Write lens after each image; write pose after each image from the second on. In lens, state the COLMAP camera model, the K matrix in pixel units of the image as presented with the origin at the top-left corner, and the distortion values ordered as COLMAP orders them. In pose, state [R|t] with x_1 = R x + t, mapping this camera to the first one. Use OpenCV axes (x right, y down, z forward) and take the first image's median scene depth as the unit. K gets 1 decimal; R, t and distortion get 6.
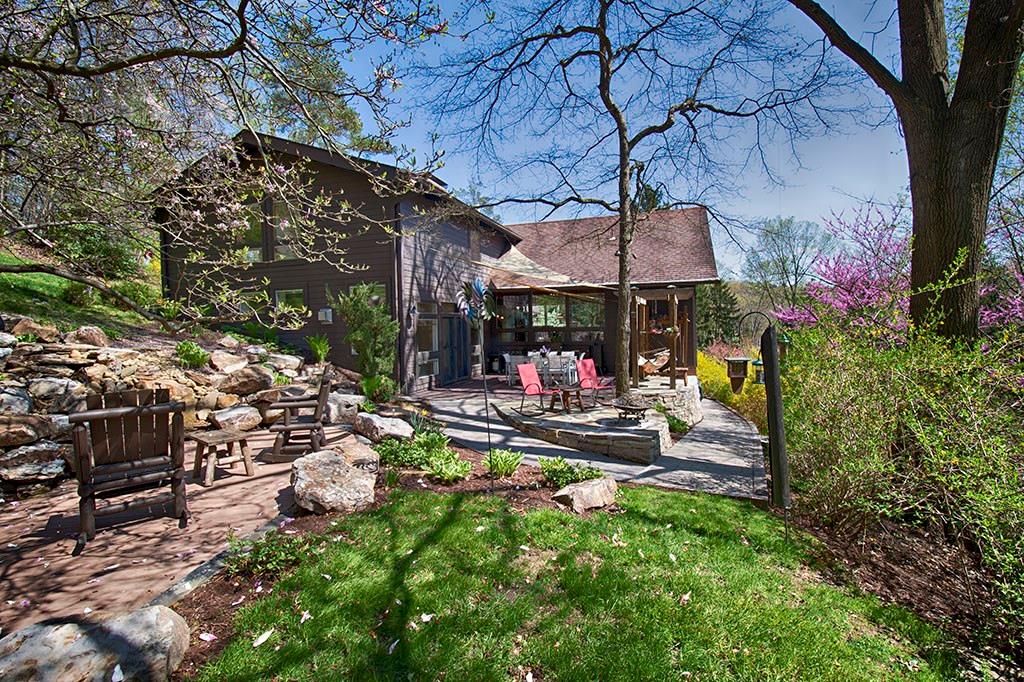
lens RADIAL K [[466.4, 0, 512.0], [0, 466.4, 341.0], [0, 0, 1]] dist [0.000787, -0.000009]
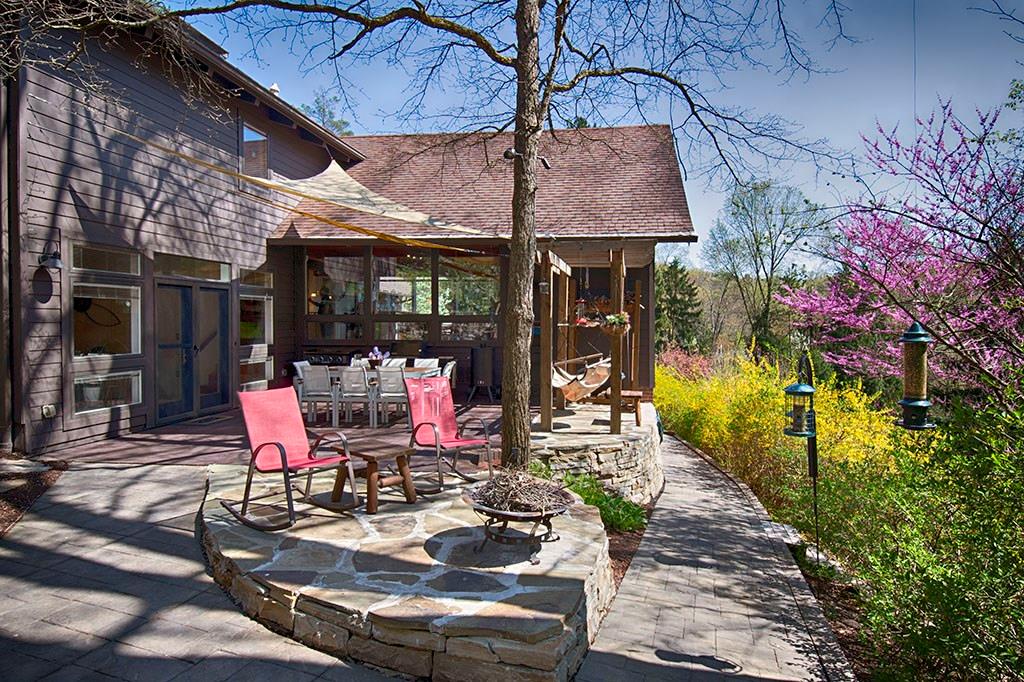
lens RADIAL K [[628.3, 0, 512.0], [0, 628.3, 341.0], [0, 0, 1]] dist [-0.003208, -0.000554]
pose [[0.984542, 0.017188, 0.174300, 0.099923], [-0.016636, 0.999851, -0.004625, 0.004803], [-0.174354, 0.001653, 0.984682, 0.307980]]
